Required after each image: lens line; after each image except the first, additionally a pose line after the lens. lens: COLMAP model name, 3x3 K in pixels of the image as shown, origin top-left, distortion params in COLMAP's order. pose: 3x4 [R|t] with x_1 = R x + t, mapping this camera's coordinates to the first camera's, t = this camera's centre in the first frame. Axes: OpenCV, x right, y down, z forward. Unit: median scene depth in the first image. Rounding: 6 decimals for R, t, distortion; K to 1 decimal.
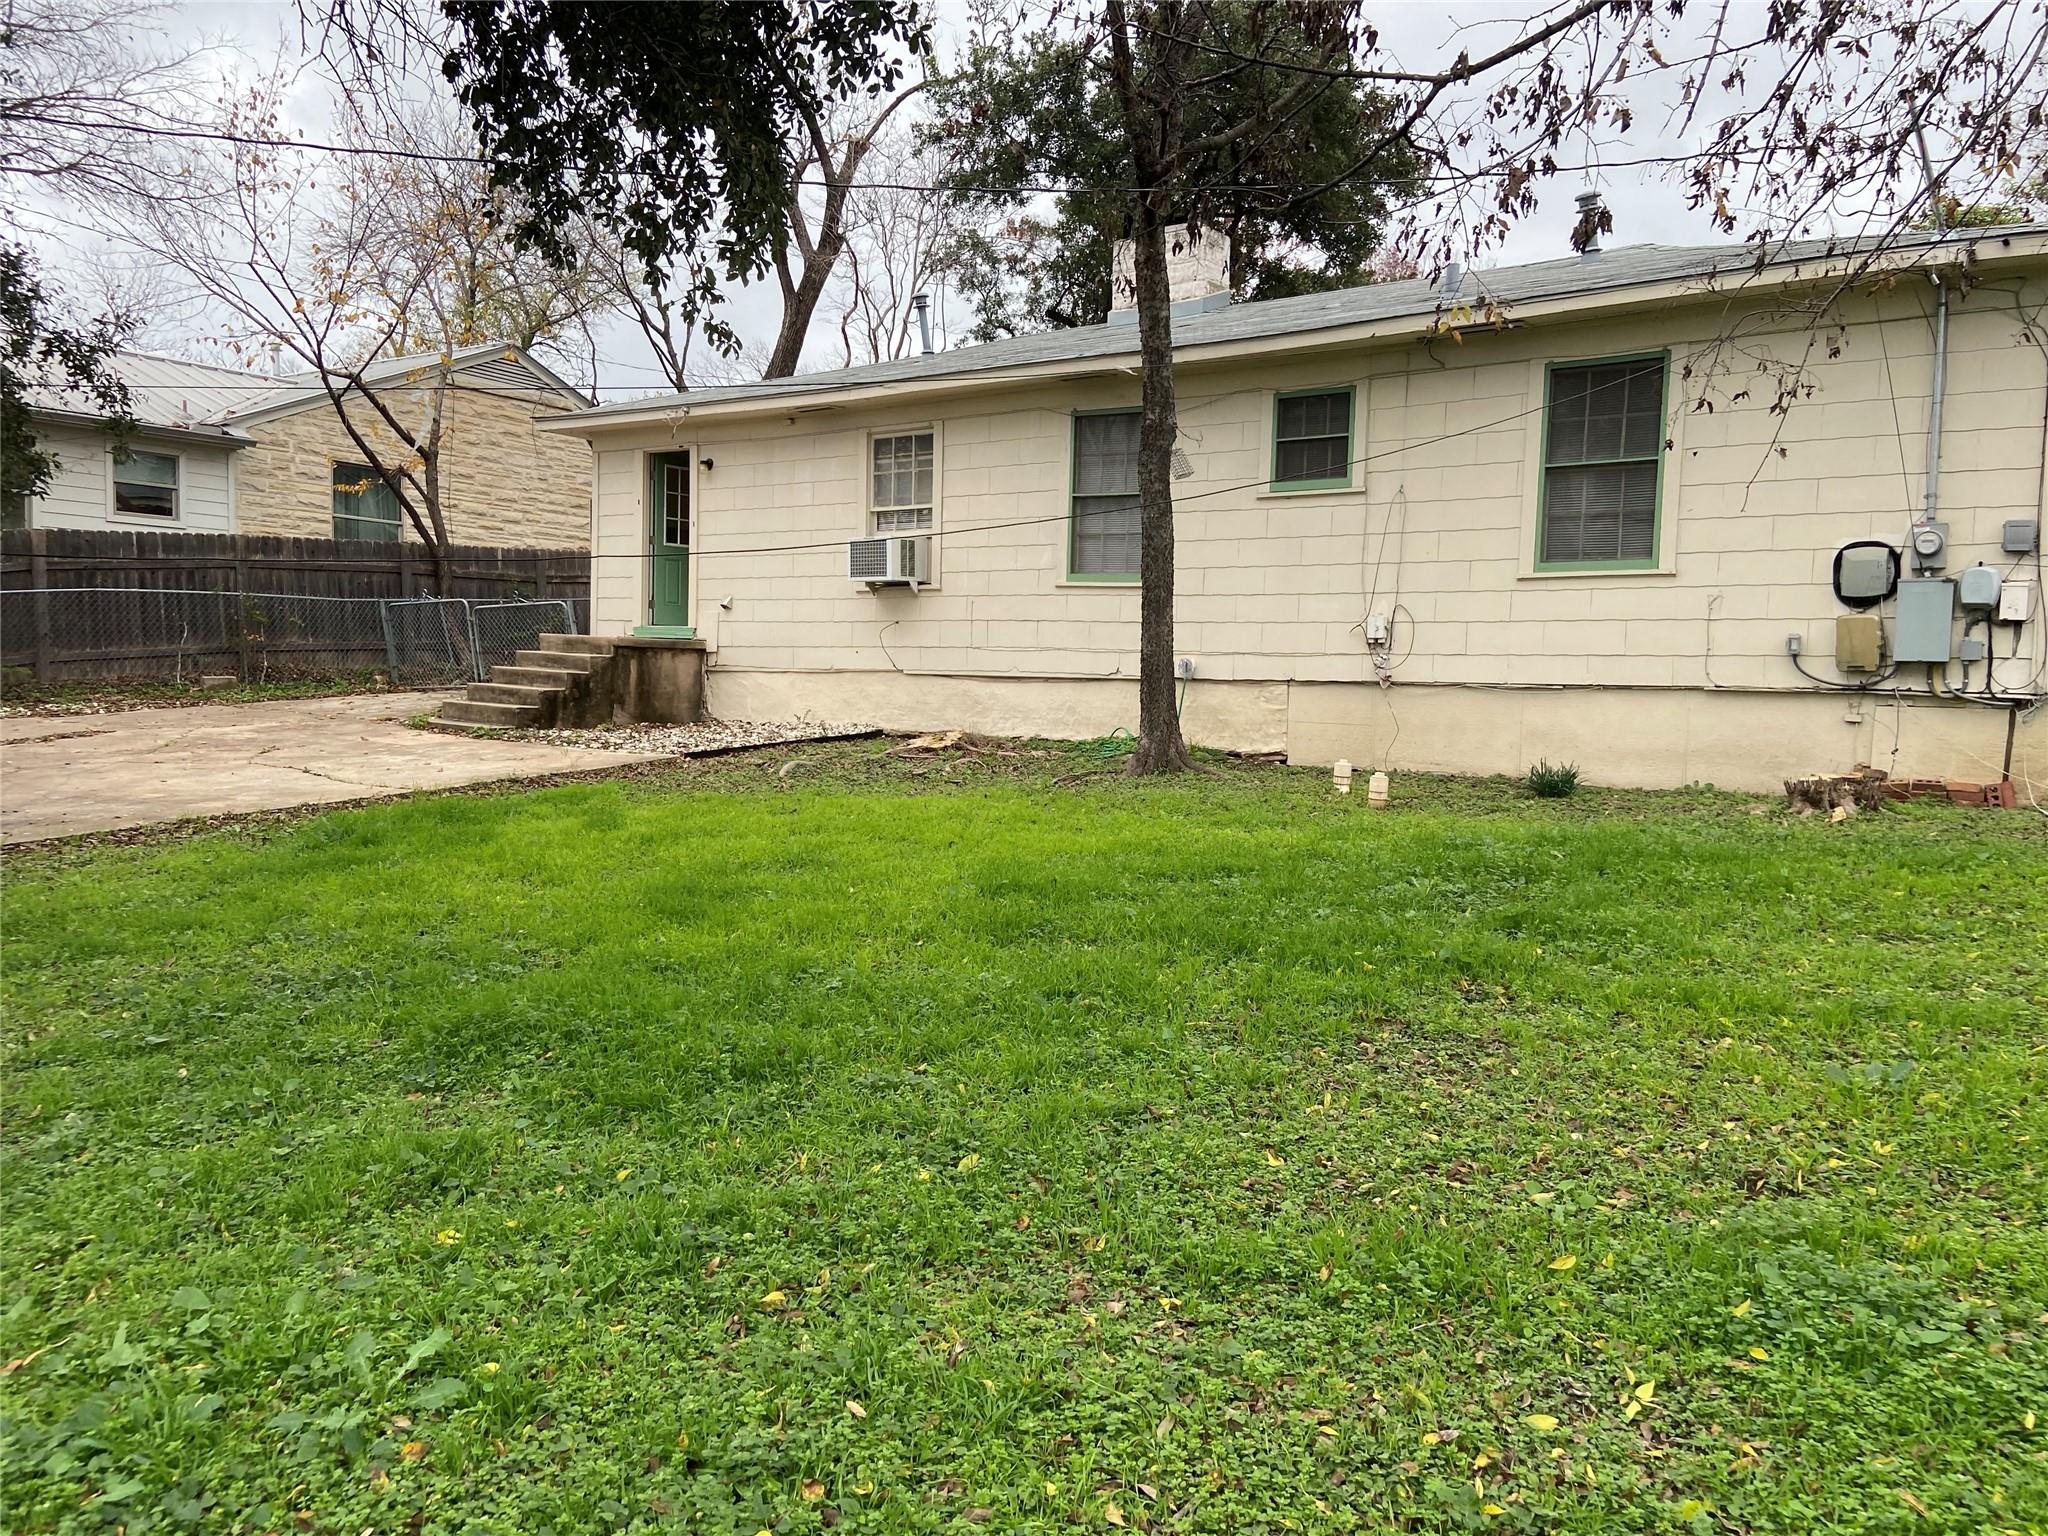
lens RADIAL K [[1544.6, 0, 1020.2], [0, 1544.6, 758.3], [0, 0, 1]] dist [0.124201, -0.145212]
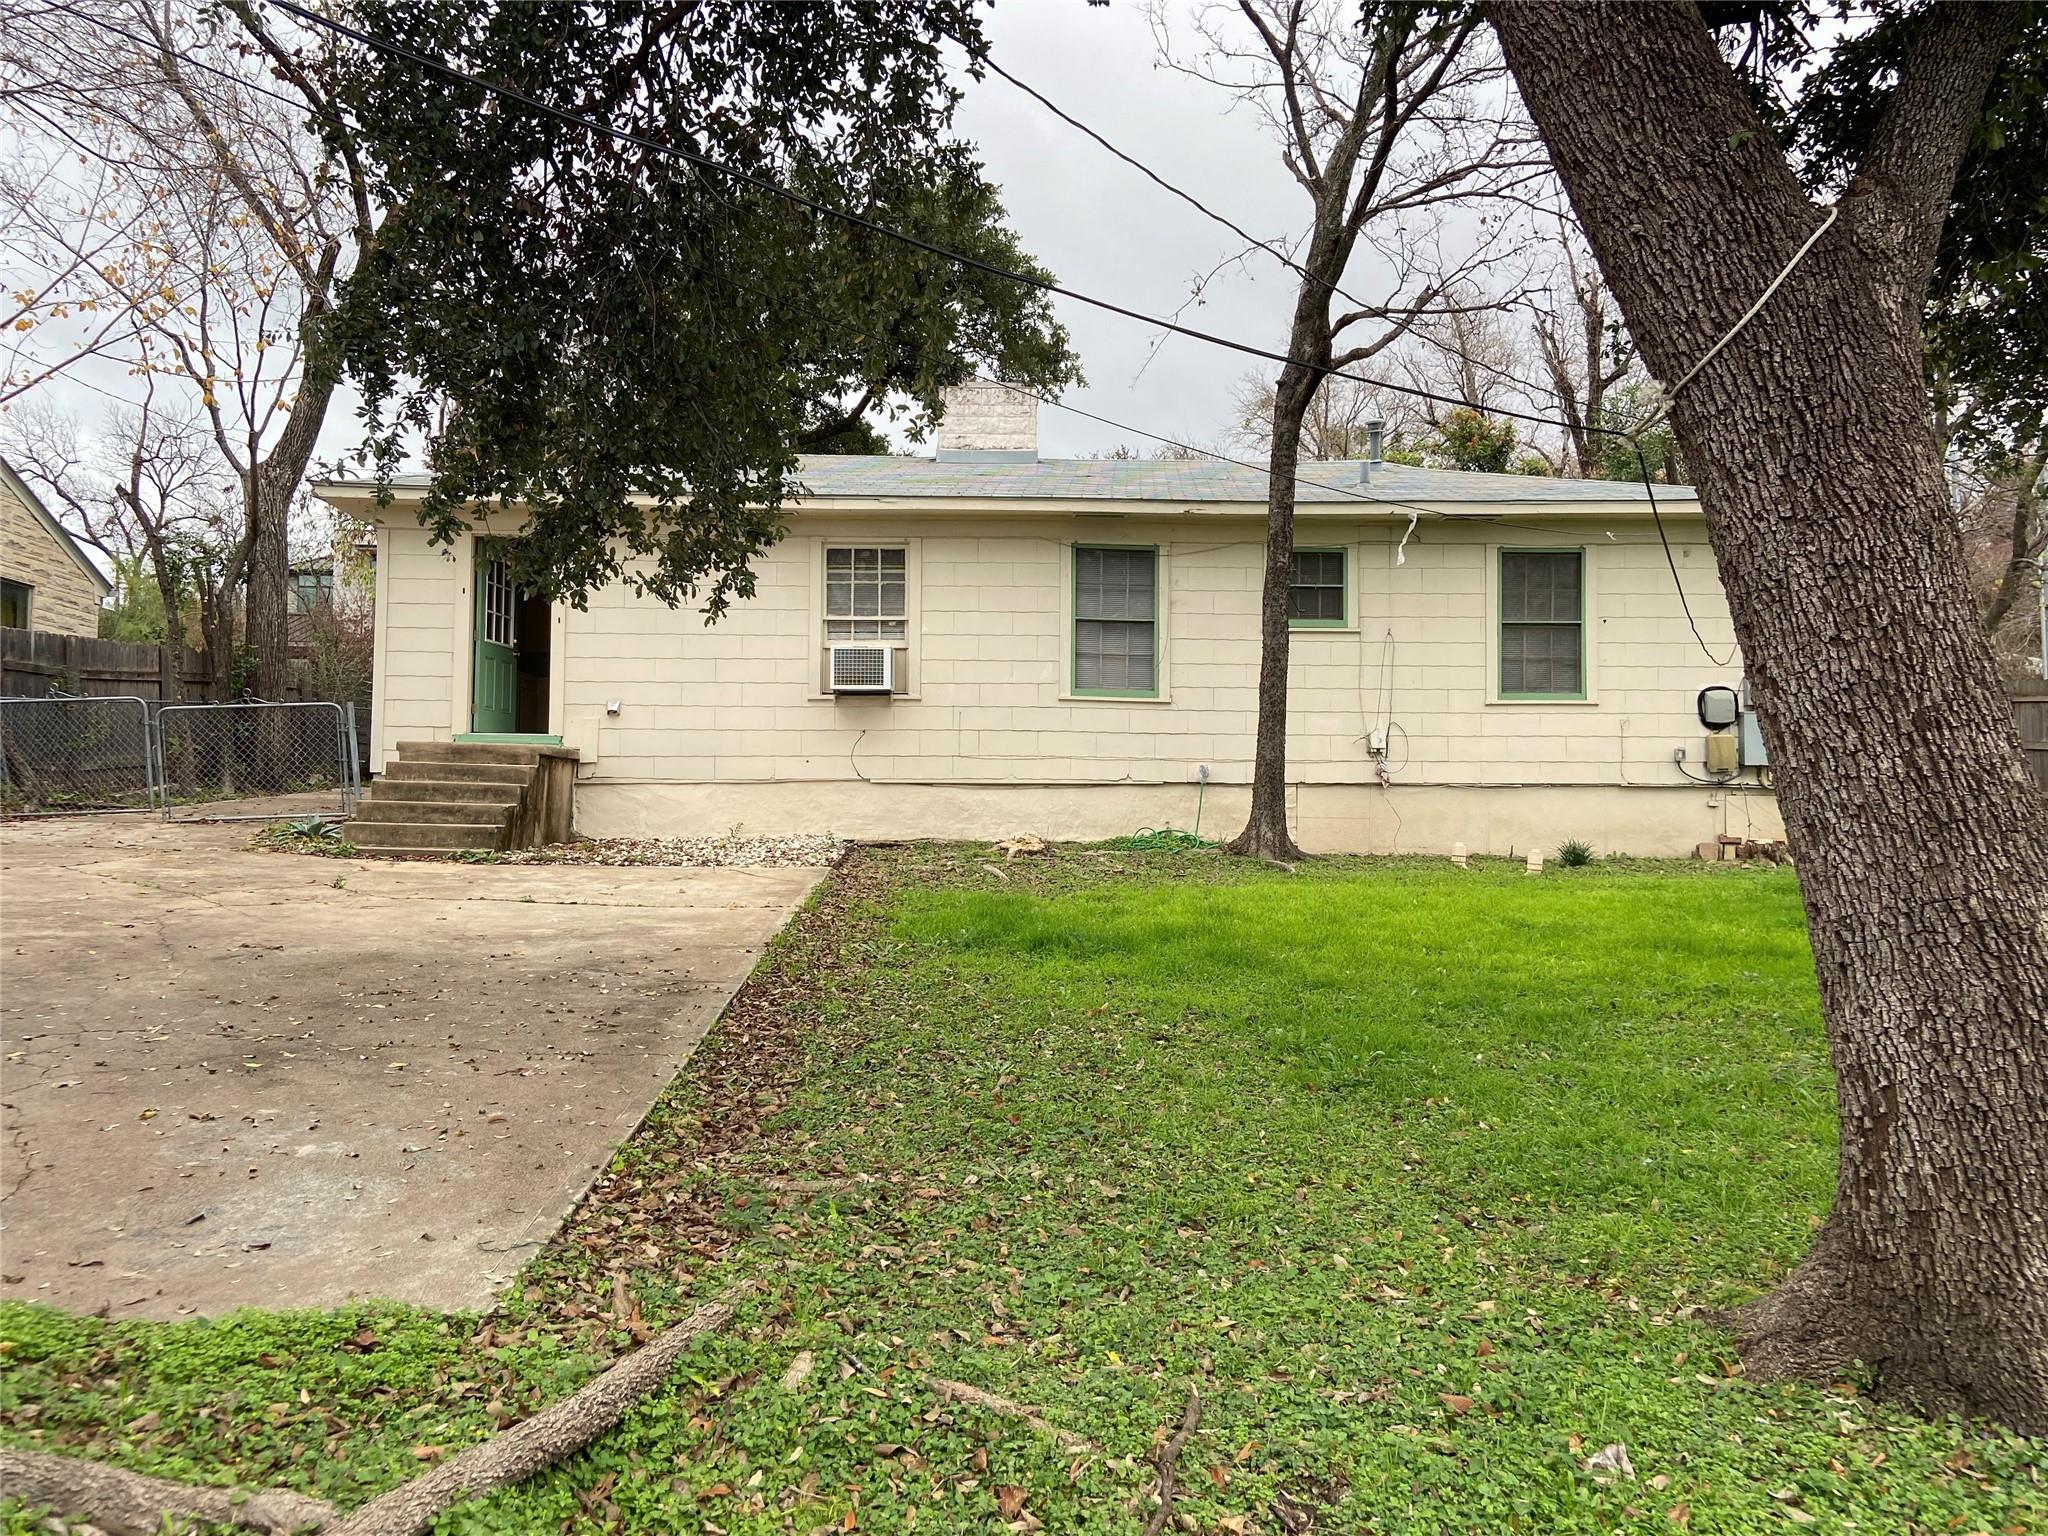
lens RADIAL K [[1544.6, 0, 1020.2], [0, 1544.6, 758.3], [0, 0, 1]] dist [0.124201, -0.145212]
pose [[0.795725, -0.000207, 0.605659, -0.610507], [0.045171, 0.997235, -0.059005, -0.006975], [-0.603972, 0.074310, 0.793534, 0.147637]]
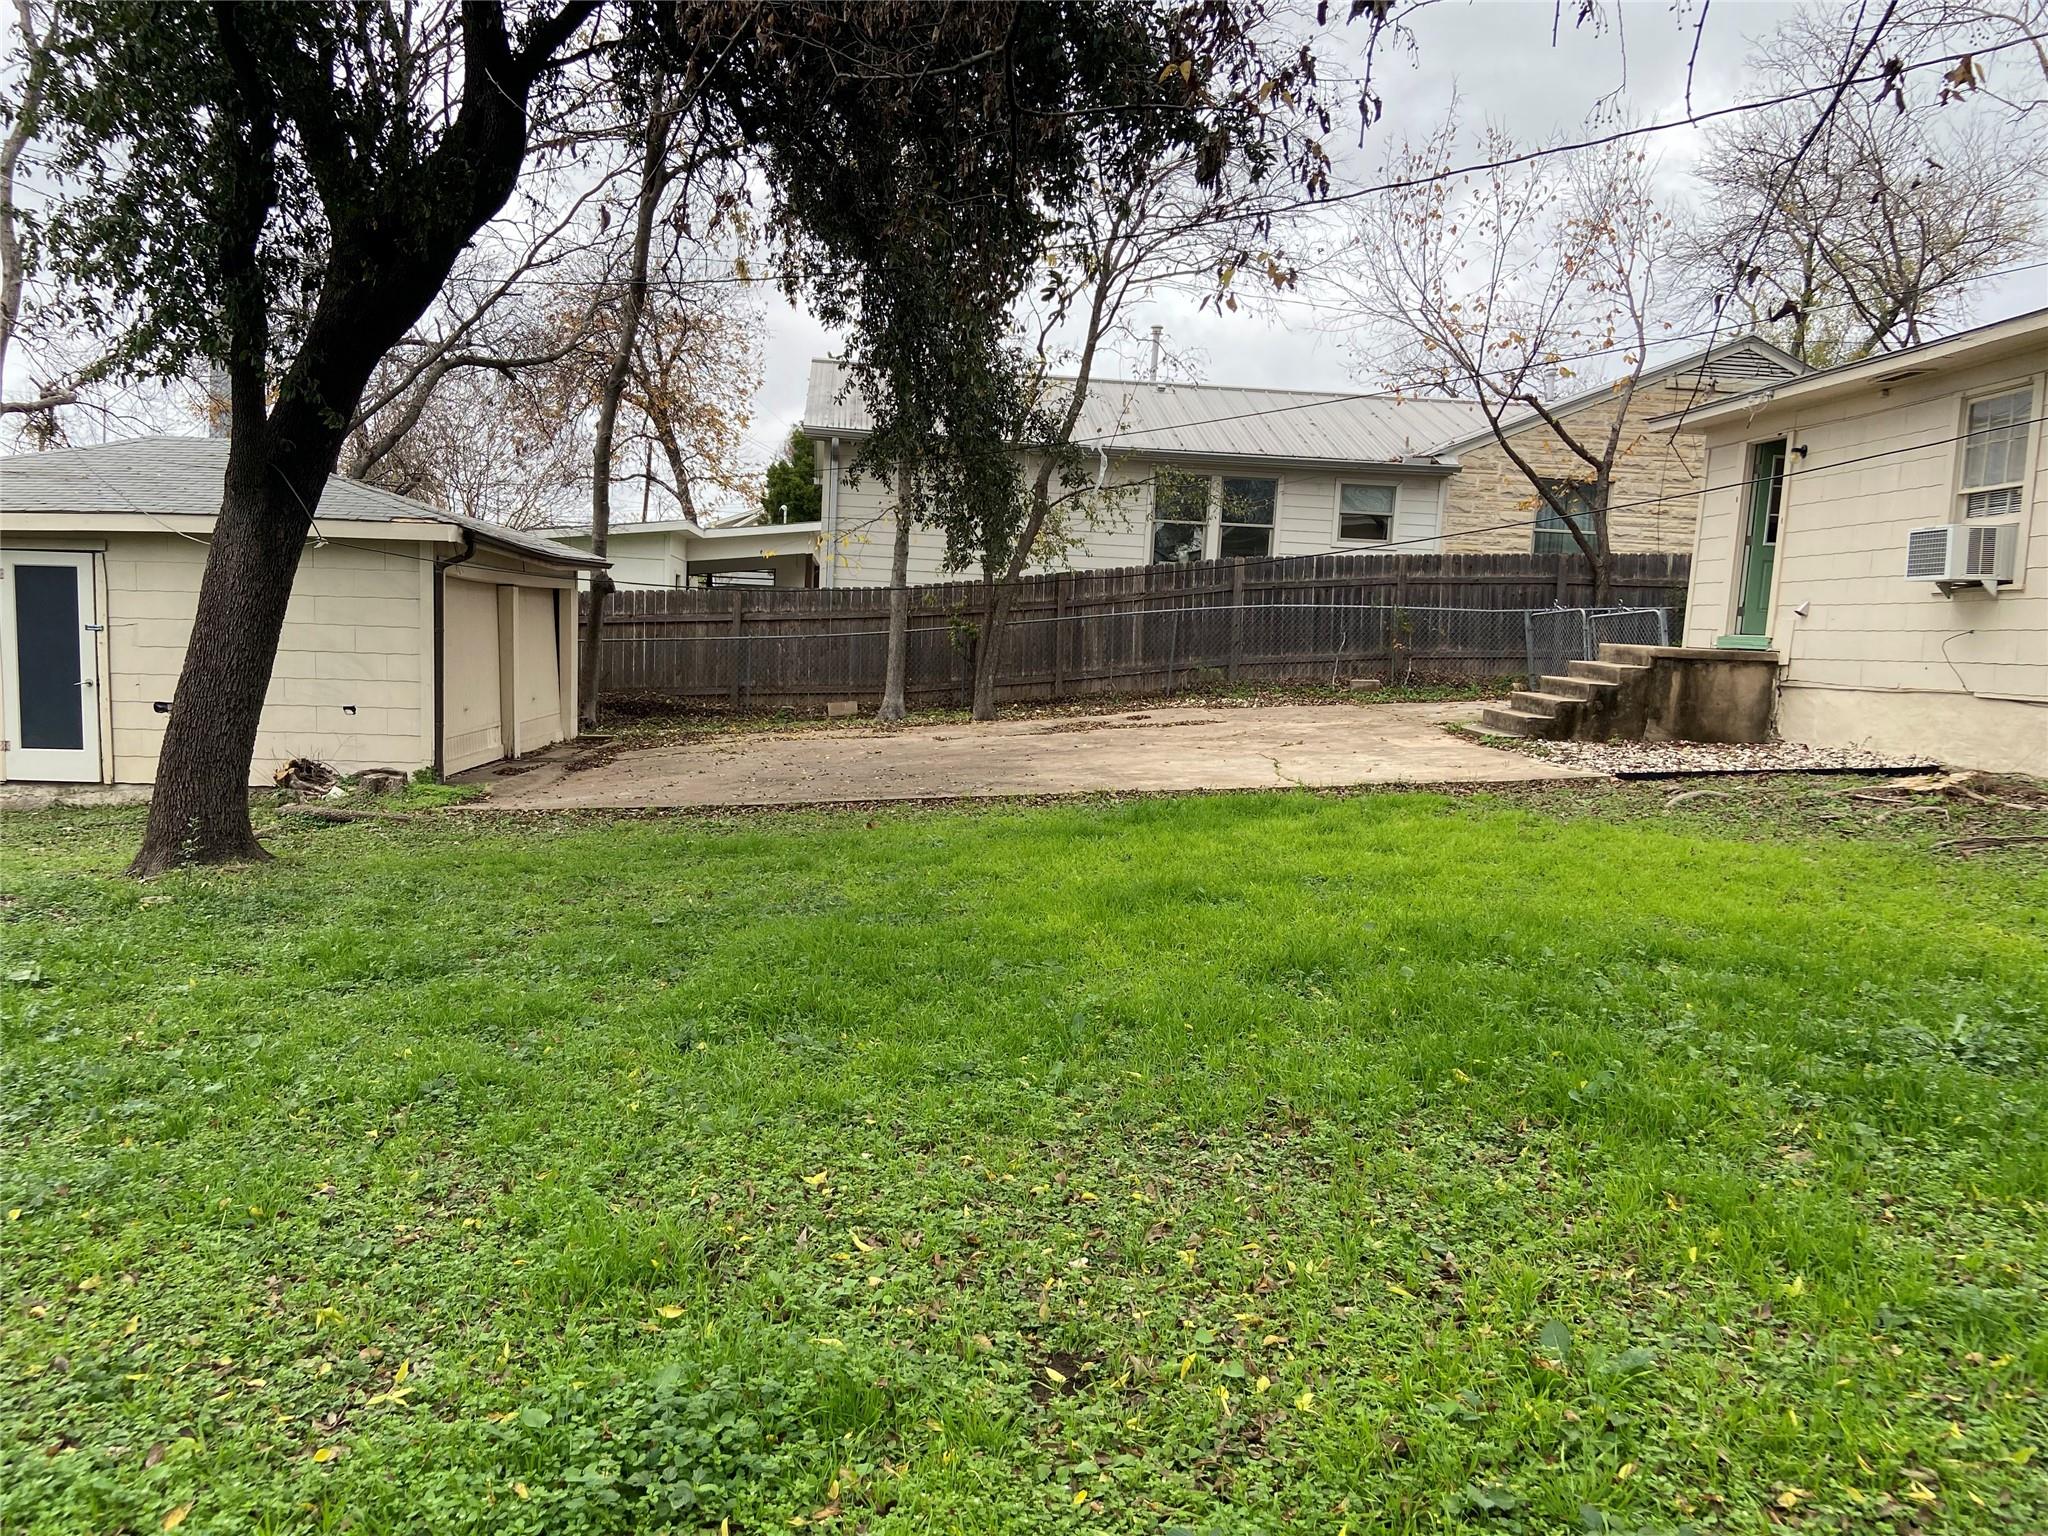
lens RADIAL K [[1544.6, 0, 1020.2], [0, 1544.6, 758.3], [0, 0, 1]] dist [0.124201, -0.145212]
pose [[0.634611, 0.068114, -0.769824, 0.243692], [-0.071138, 0.997028, 0.029573, -0.012646], [0.769550, 0.035997, 0.637571, 0.109356]]
